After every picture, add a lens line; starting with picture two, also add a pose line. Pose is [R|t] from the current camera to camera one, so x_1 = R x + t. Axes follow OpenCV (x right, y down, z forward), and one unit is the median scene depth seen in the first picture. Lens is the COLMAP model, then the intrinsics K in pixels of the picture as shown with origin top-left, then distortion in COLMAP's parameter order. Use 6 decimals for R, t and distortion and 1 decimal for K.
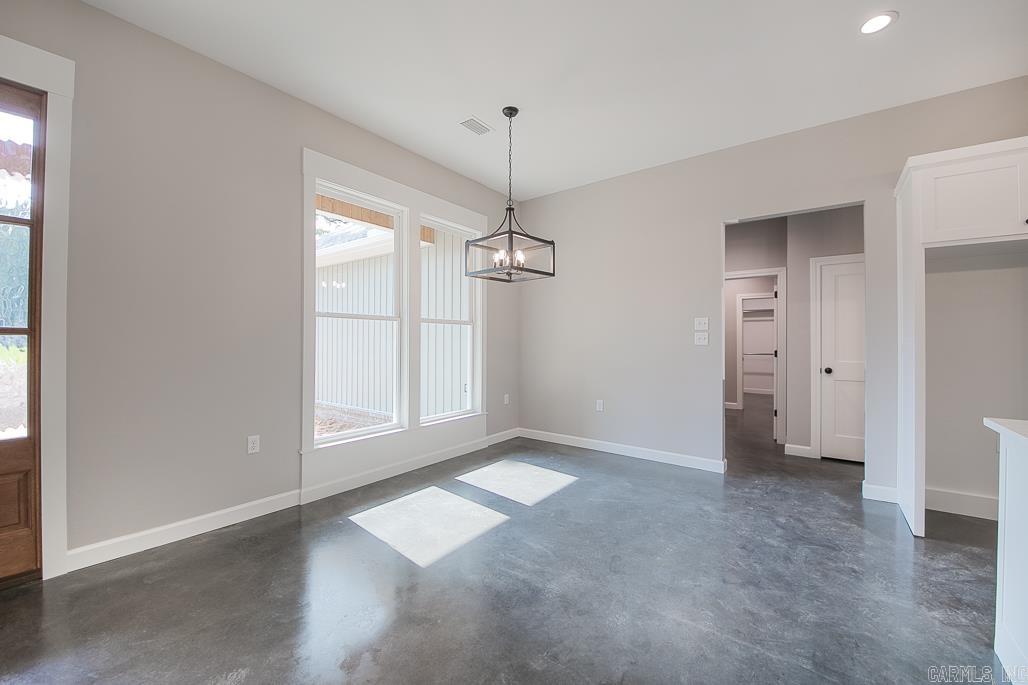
lens RADIAL K [[407.8, 0, 499.9], [0, 407.8, 338.5], [0, 0, 1]] dist [-0.027588, -0.000203]
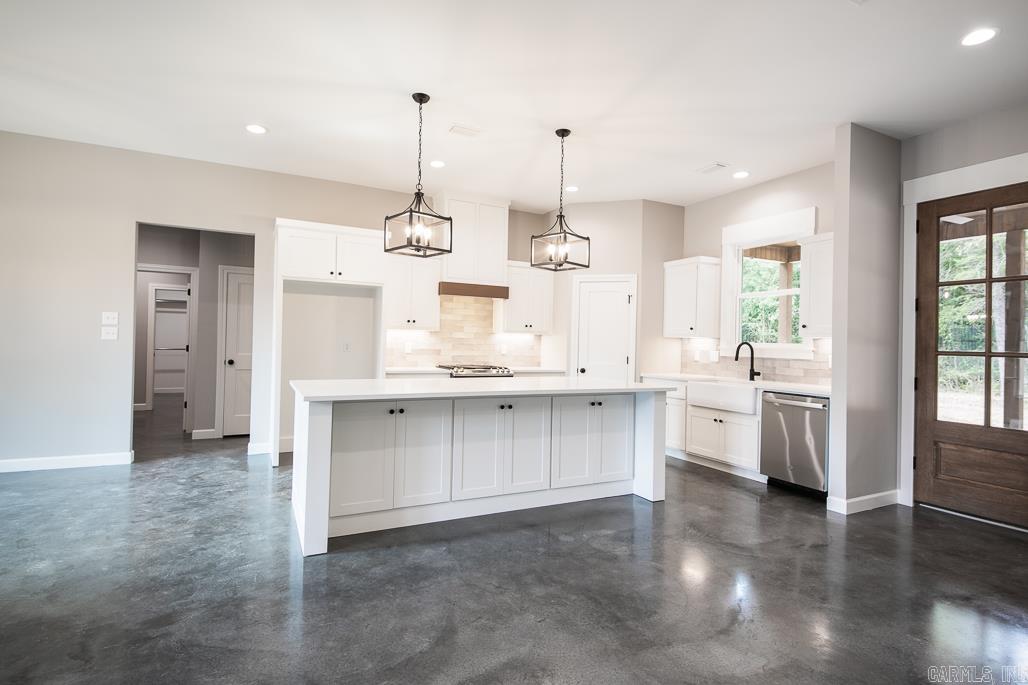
lens RADIAL K [[515.2, 0, 511.5], [0, 515.2, 338.0], [0, 0, 1]] dist [0.042610, -0.031758]
pose [[0.417995, 0.014436, 0.908334, -0.298878], [-0.028044, 0.999602, -0.002981, -0.012749], [-0.908016, -0.024228, 0.418234, -0.510376]]
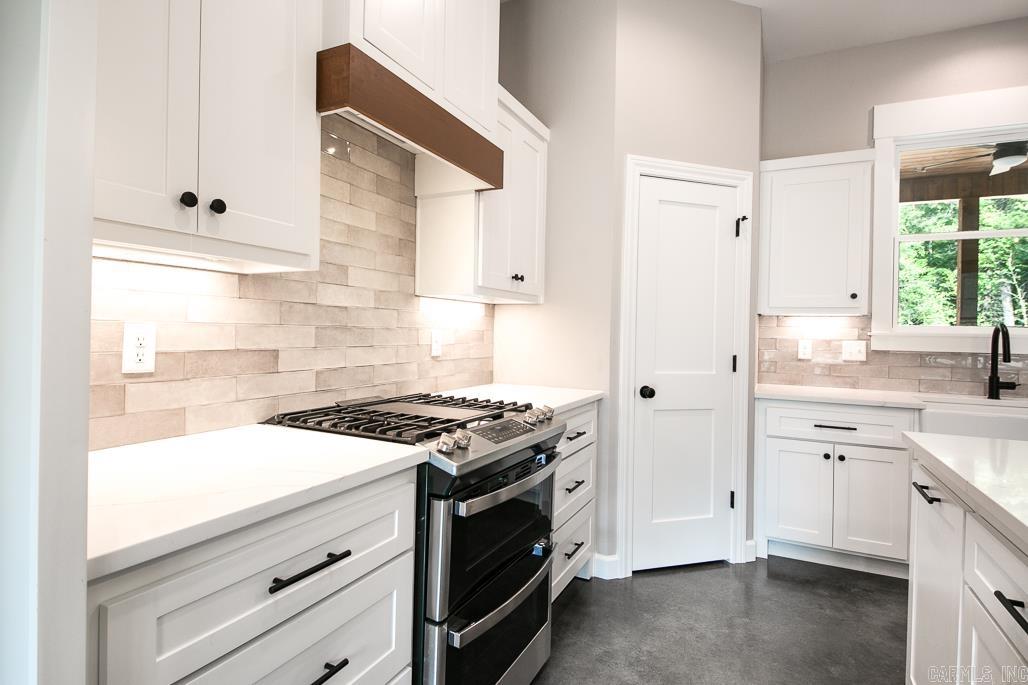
lens RADIAL K [[528.7, 0, 500.5], [0, 528.7, 328.9], [0, 0, 1]] dist [0.041283, -0.035026]
pose [[-0.184695, -0.003202, 0.982791, 0.847805], [-0.029062, 0.999575, -0.002205, 0.007985], [-0.982366, -0.028969, -0.184710, 0.454916]]
